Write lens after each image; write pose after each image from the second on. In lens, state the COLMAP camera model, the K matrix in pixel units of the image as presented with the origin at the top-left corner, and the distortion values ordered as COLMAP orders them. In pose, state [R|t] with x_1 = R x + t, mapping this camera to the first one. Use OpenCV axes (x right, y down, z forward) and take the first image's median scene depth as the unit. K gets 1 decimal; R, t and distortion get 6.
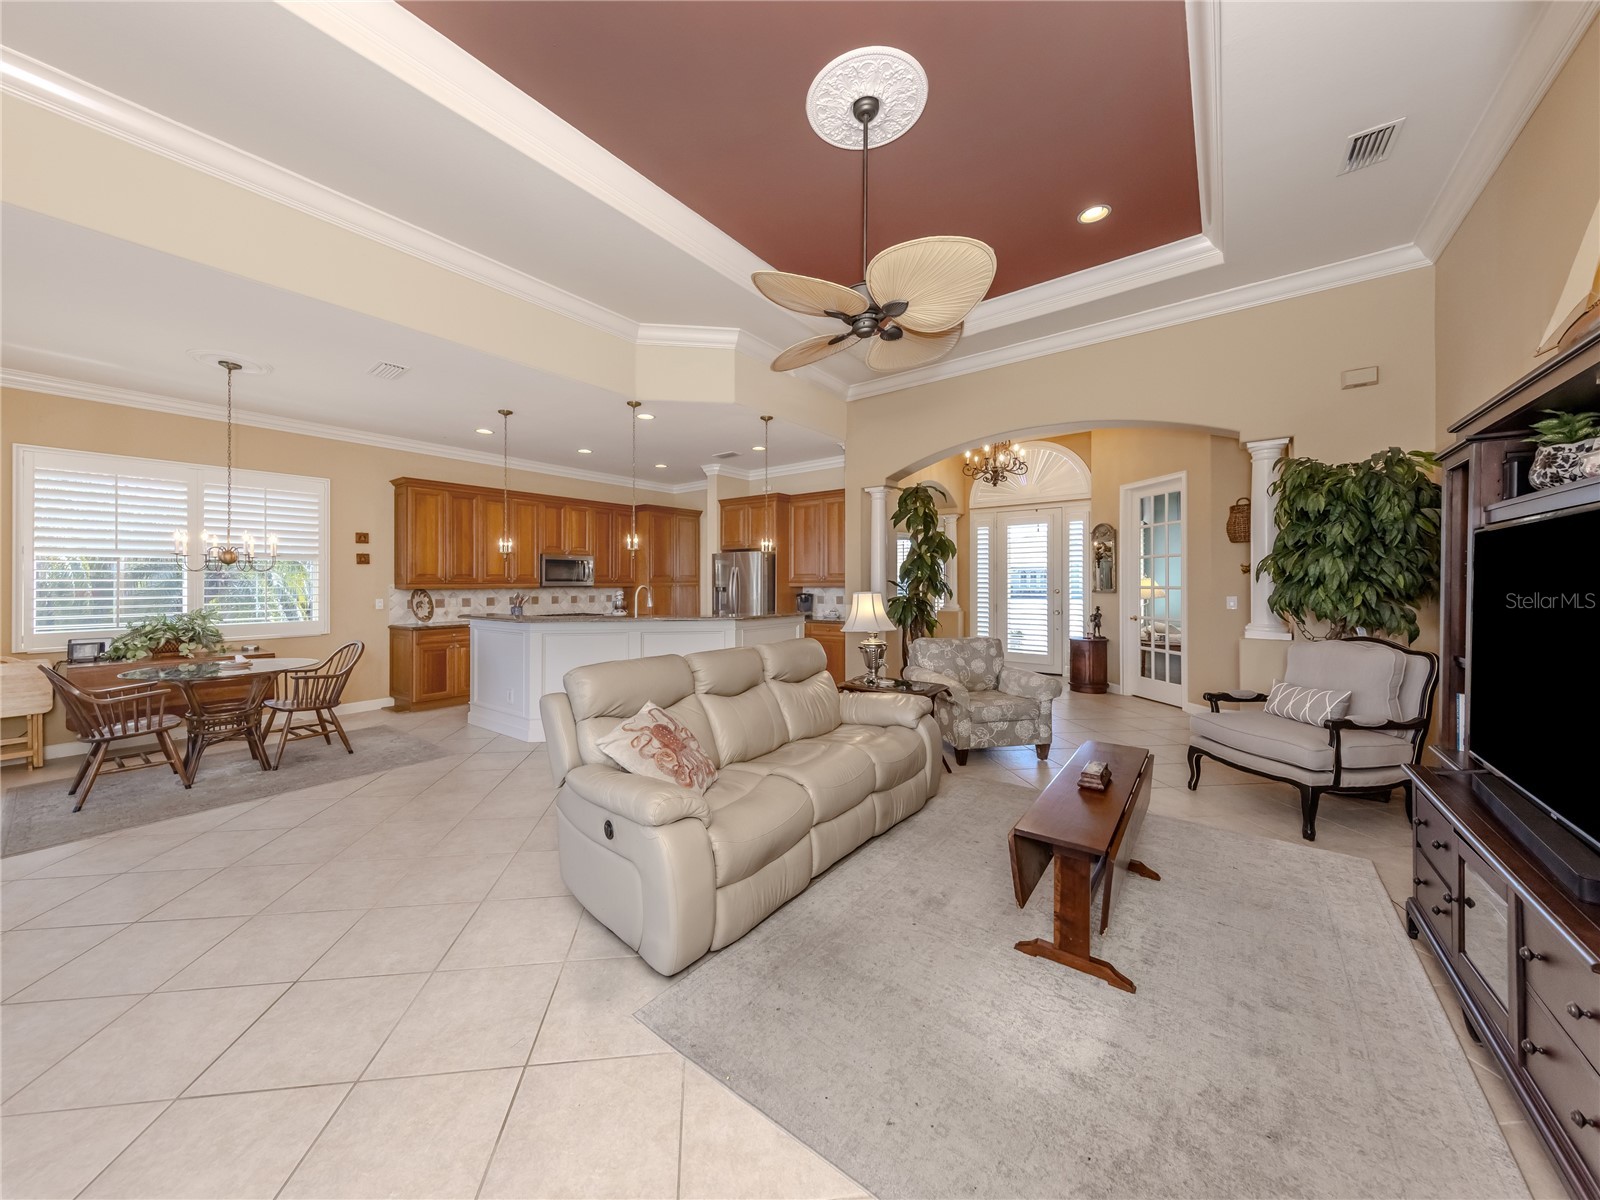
lens RADIAL K [[580.8, 0, 773.9], [0, 580.8, 580.6], [0, 0, 1]] dist [-0.001065, -0.000076]
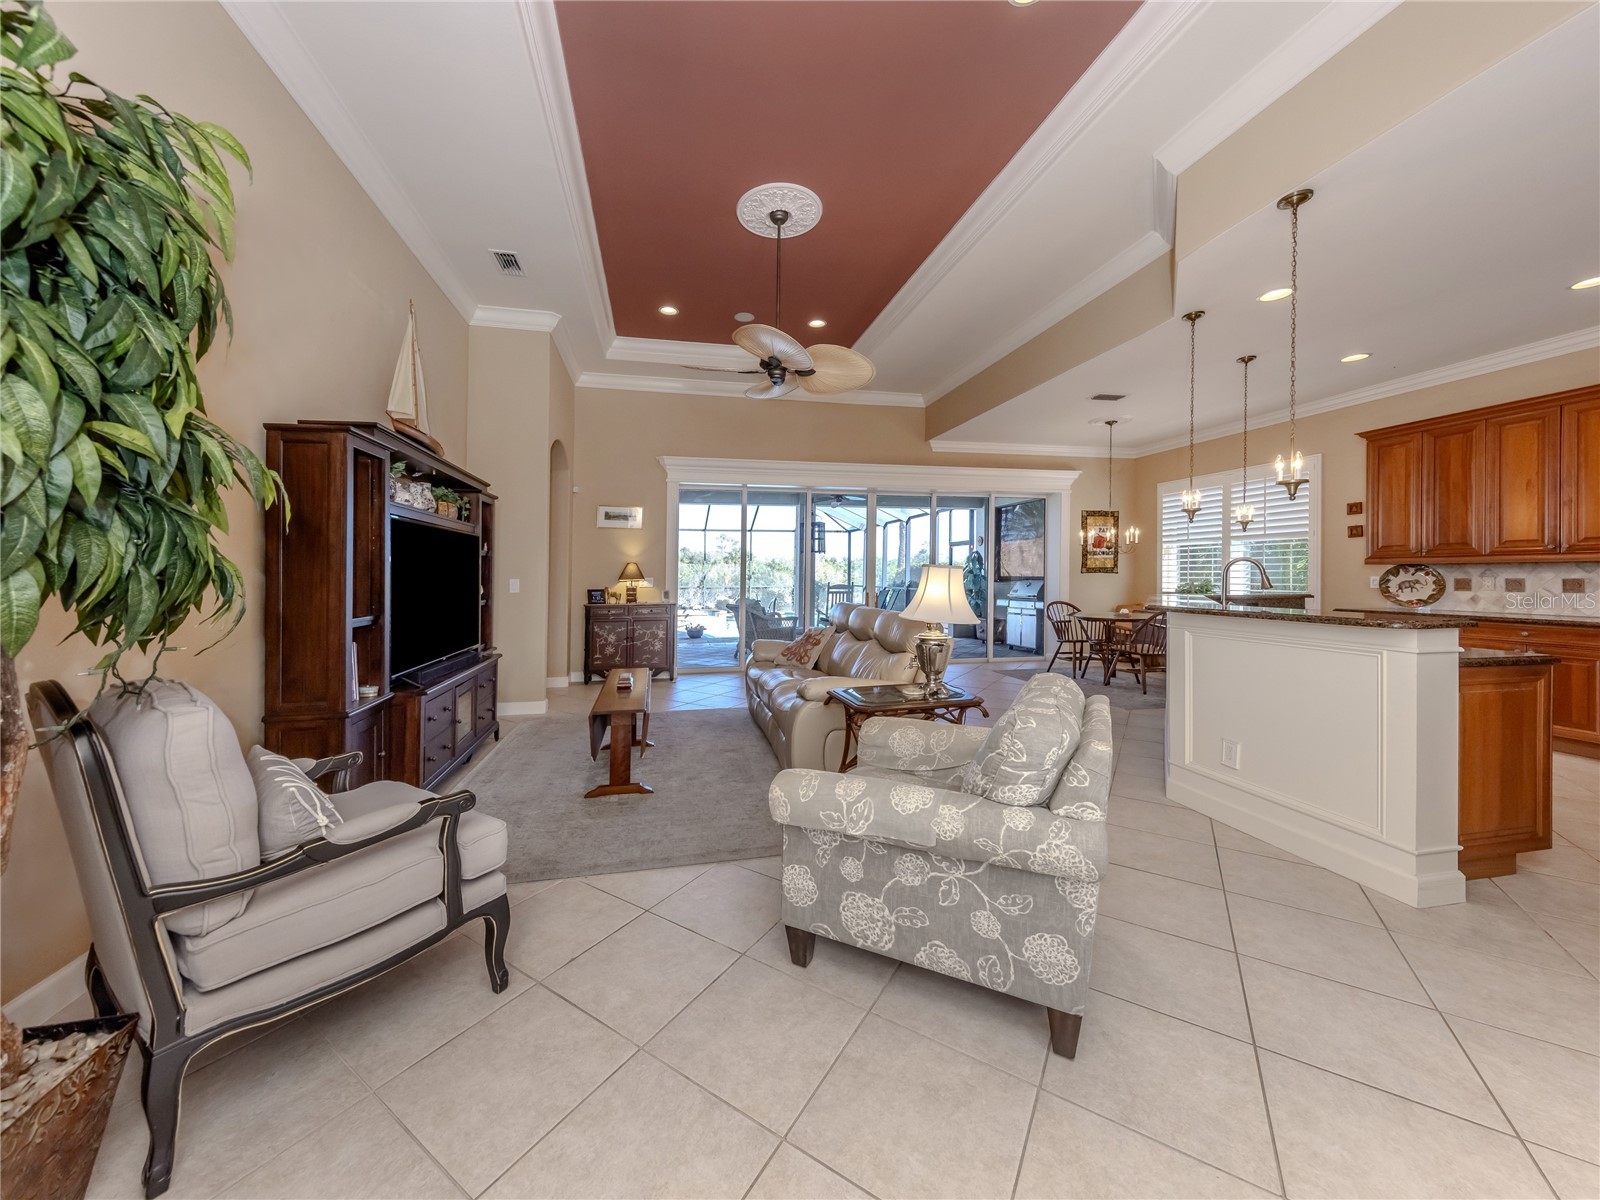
lens RADIAL K [[580.8, 0, 773.9], [0, 580.8, 580.6], [0, 0, 1]] dist [-0.001065, -0.000076]
pose [[-0.655075, 0.013623, -0.755441, 0.543885], [0.007053, 0.999904, 0.011916, 0.020915], [0.755531, 0.002478, -0.655109, 0.874441]]
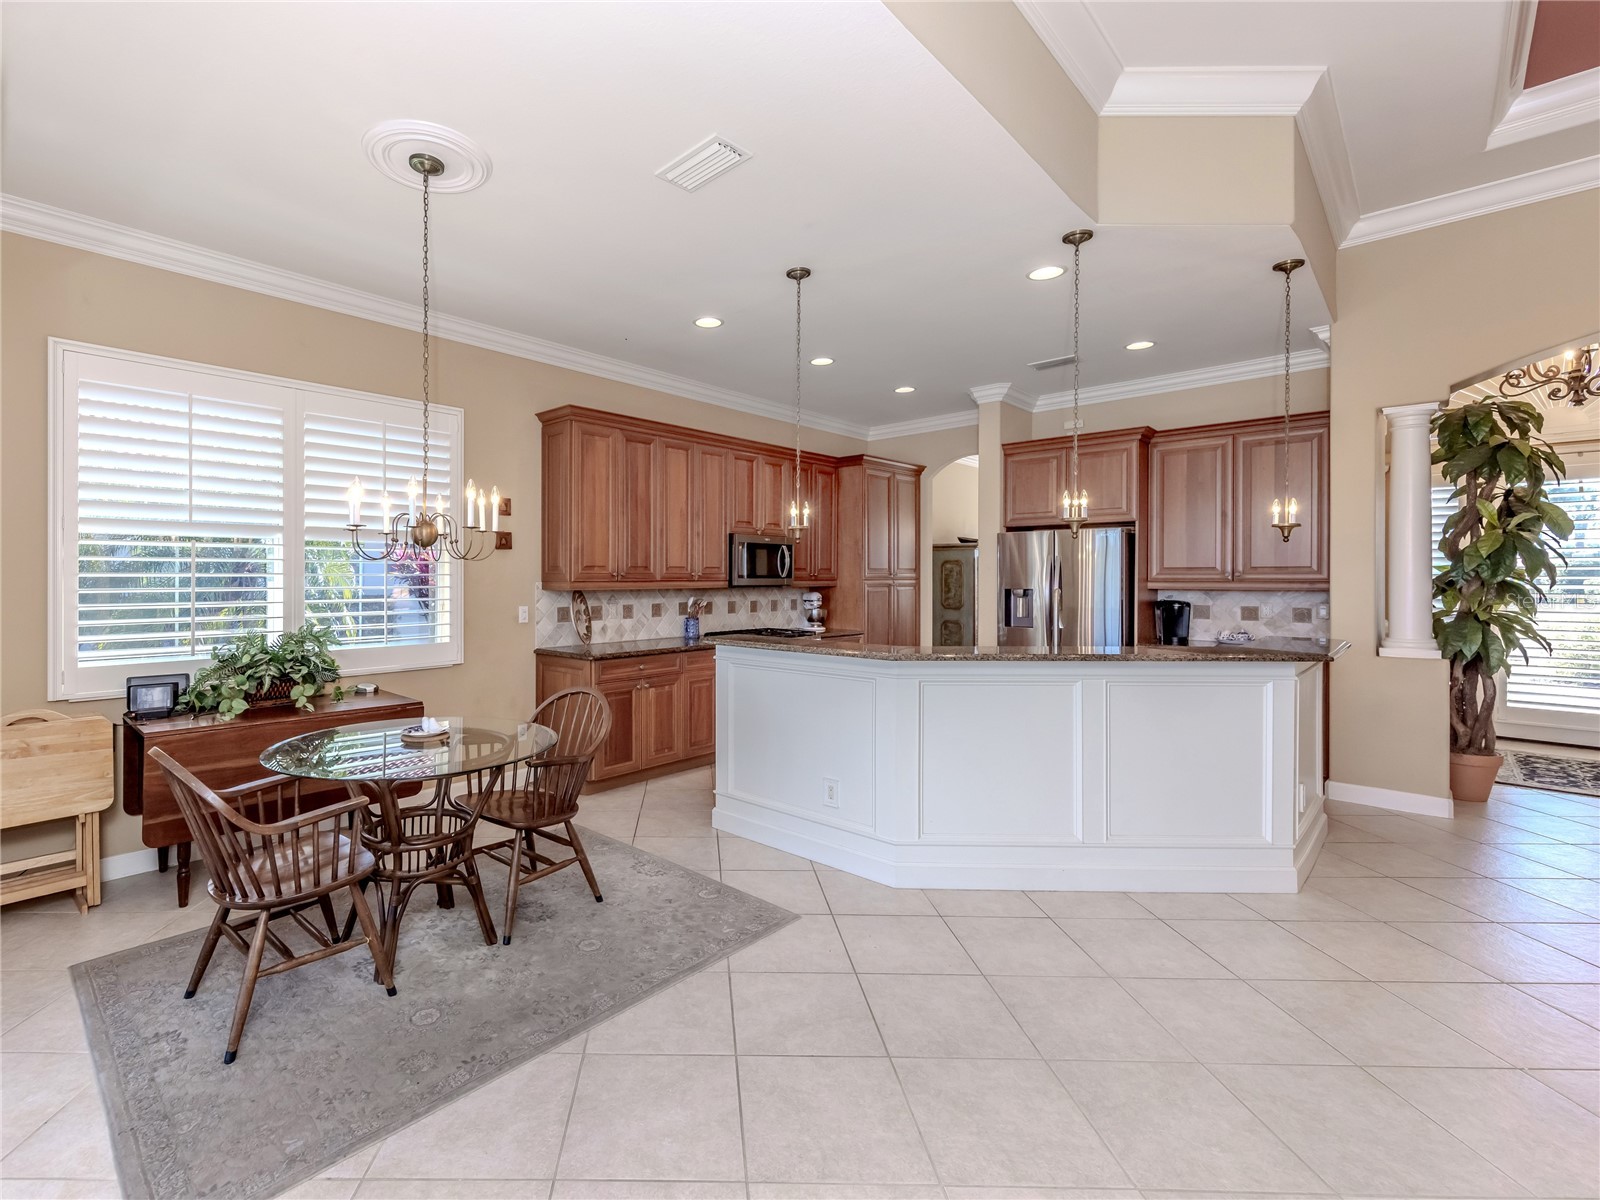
lens RADIAL K [[744.6, 0, 678.6], [0, 744.6, 578.2], [0, 0, 1]] dist [0.002352, 0.000311]
pose [[0.990982, 0.004732, -0.133909, -0.404386], [-0.004127, 0.999980, 0.004797, -0.002195], [0.133929, -0.004201, 0.990982, 0.237912]]
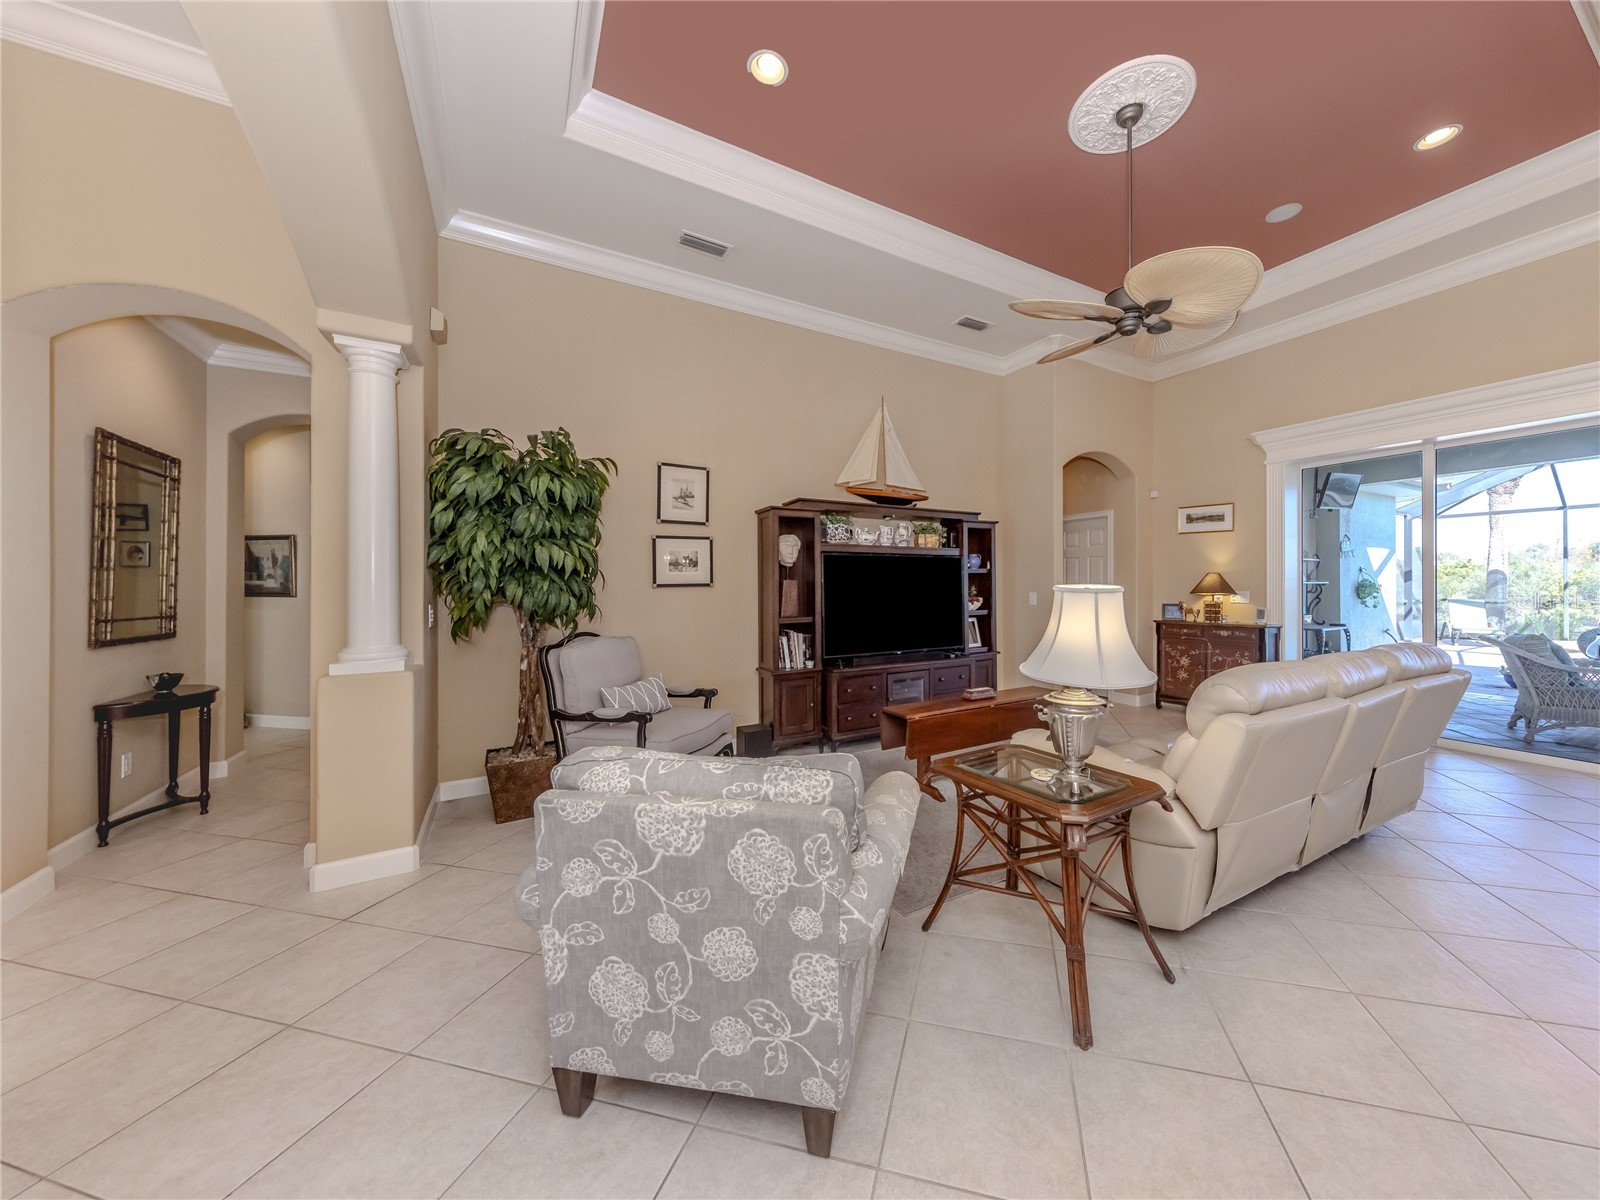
lens RADIAL K [[581.2, 0, 860.9], [0, 581.2, 586.6], [0, 0, 1]] dist [0.018729, -0.000049]
pose [[-0.932224, 0.004969, 0.361848, 0.092804], [0.007985, 0.999945, 0.006840, 0.009759], [-0.361794, 0.009266, -0.932212, 0.988845]]
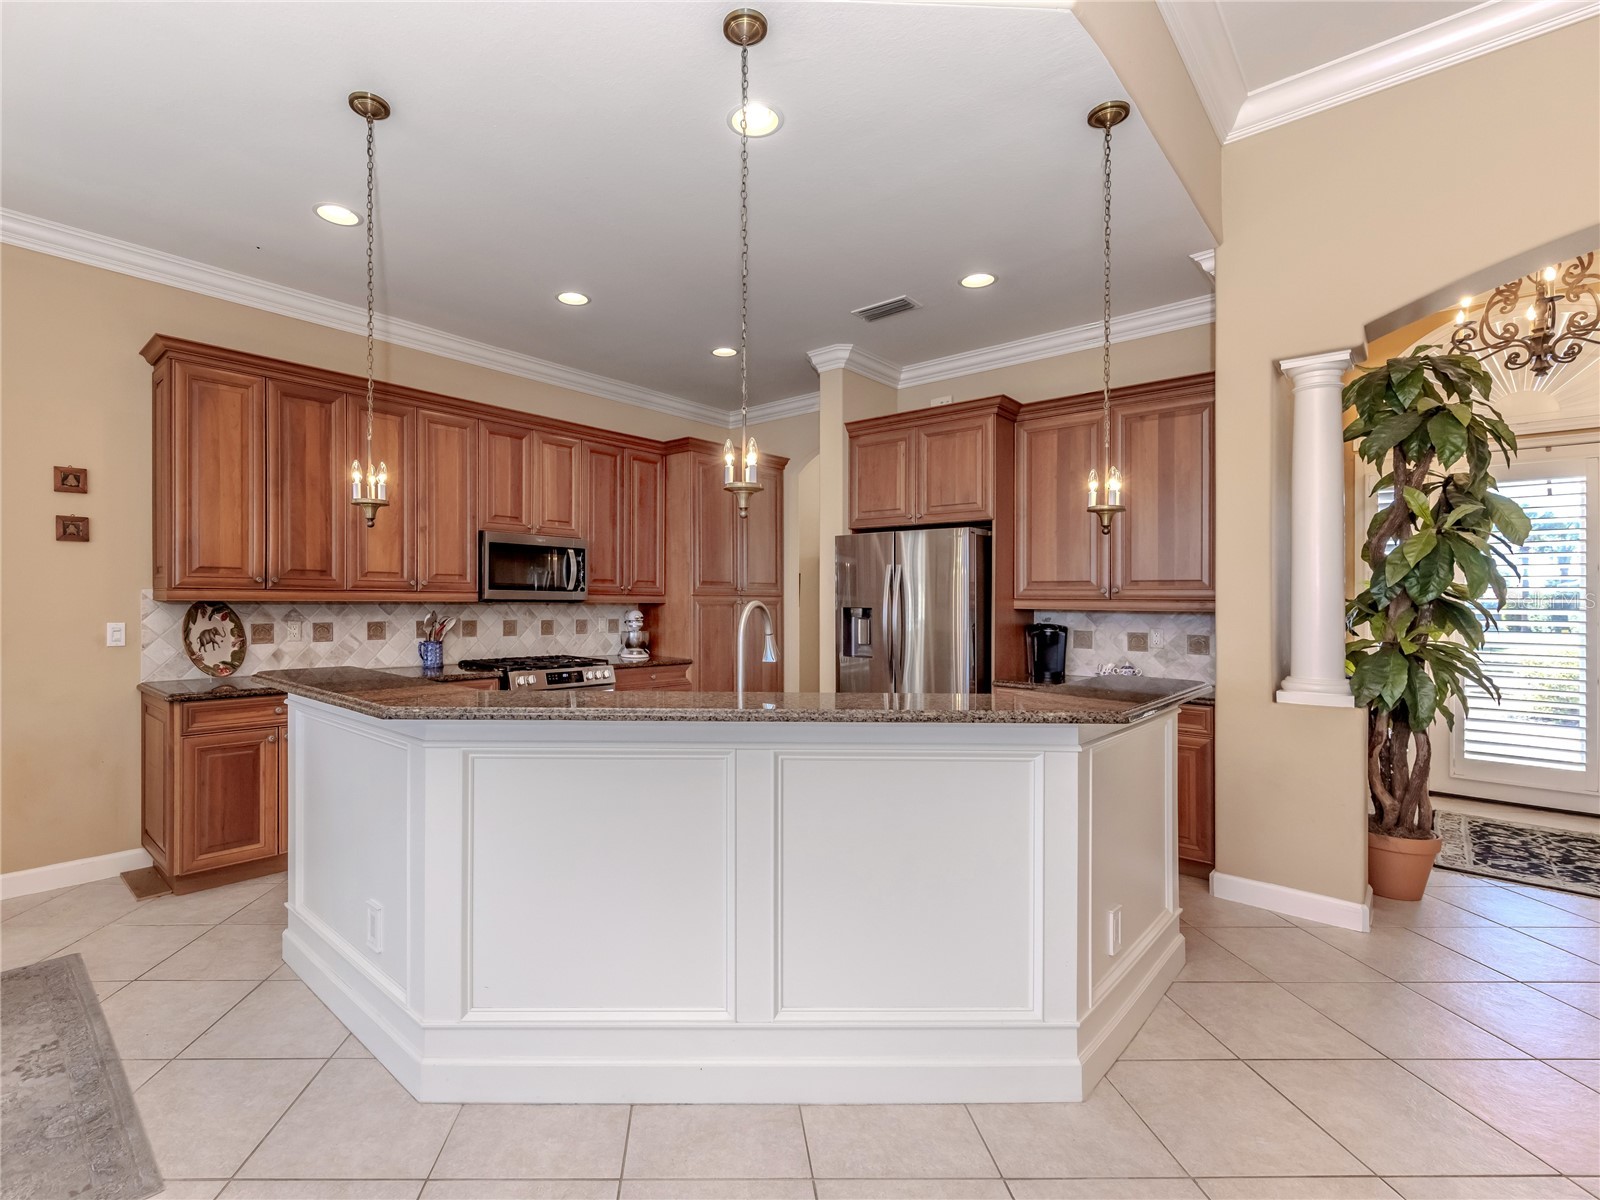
lens RADIAL K [[755.5, 0, 720.0], [0, 755.5, 592.3], [0, 0, 1]] dist [-0.000811, 0.000985]
pose [[0.995131, 0.014215, -0.097530, -0.171412], [-0.014945, 0.999865, -0.006759, 0.005910], [0.097421, 0.008184, 0.995210, 0.473120]]
